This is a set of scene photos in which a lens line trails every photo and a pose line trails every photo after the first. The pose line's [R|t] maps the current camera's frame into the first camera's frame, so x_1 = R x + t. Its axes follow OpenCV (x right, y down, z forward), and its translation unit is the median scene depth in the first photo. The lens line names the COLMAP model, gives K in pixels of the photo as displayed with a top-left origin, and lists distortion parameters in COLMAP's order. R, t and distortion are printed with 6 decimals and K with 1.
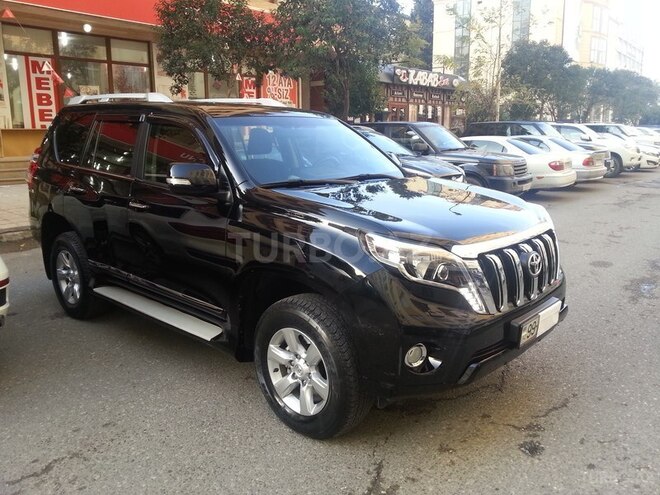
lens RADIAL K [[551.5, 0, 330.0], [0, 551.5, 247.5], [0, 0, 1]] dist [-0.005595, -0.024618]
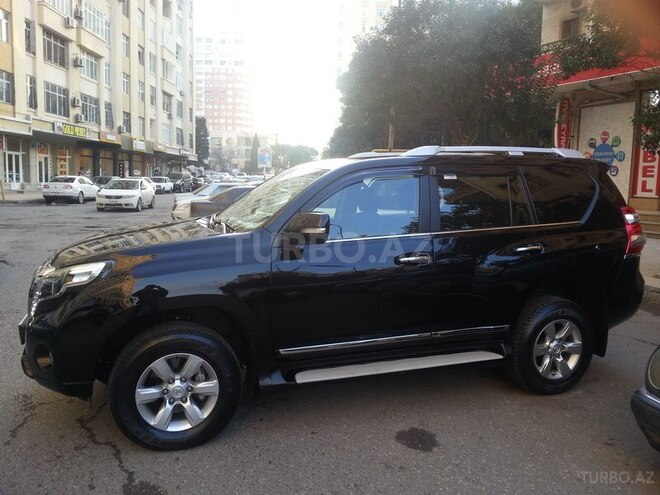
lens RADIAL K [[551.5, 0, 330.0], [0, 551.5, 247.5], [0, 0, 1]] dist [-0.005595, -0.024618]
pose [[-0.472700, 0.083810, -0.877229, 0.656224], [-0.199809, 0.959347, 0.199324, -0.242938], [0.858272, 0.269499, -0.436737, 1.199043]]
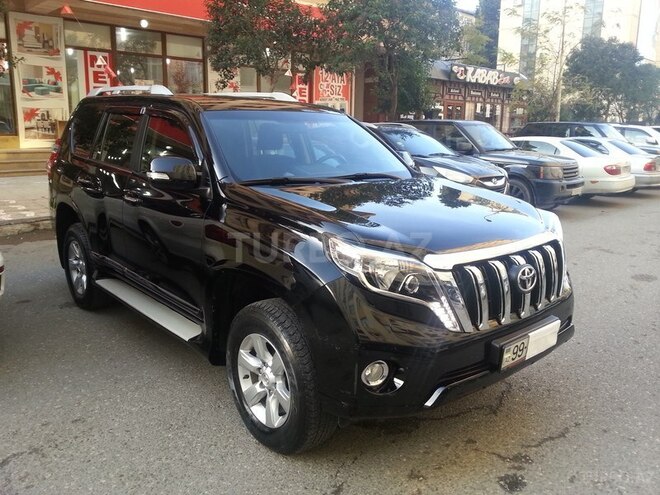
lens RADIAL K [[551.5, 0, 330.0], [0, 551.5, 247.5], [0, 0, 1]] dist [-0.005595, -0.024618]
pose [[0.993856, 0.040186, -0.103132, 0.081042], [-0.039693, 0.999189, 0.006823, -0.007734], [0.103323, -0.002687, 0.994644, 0.041094]]
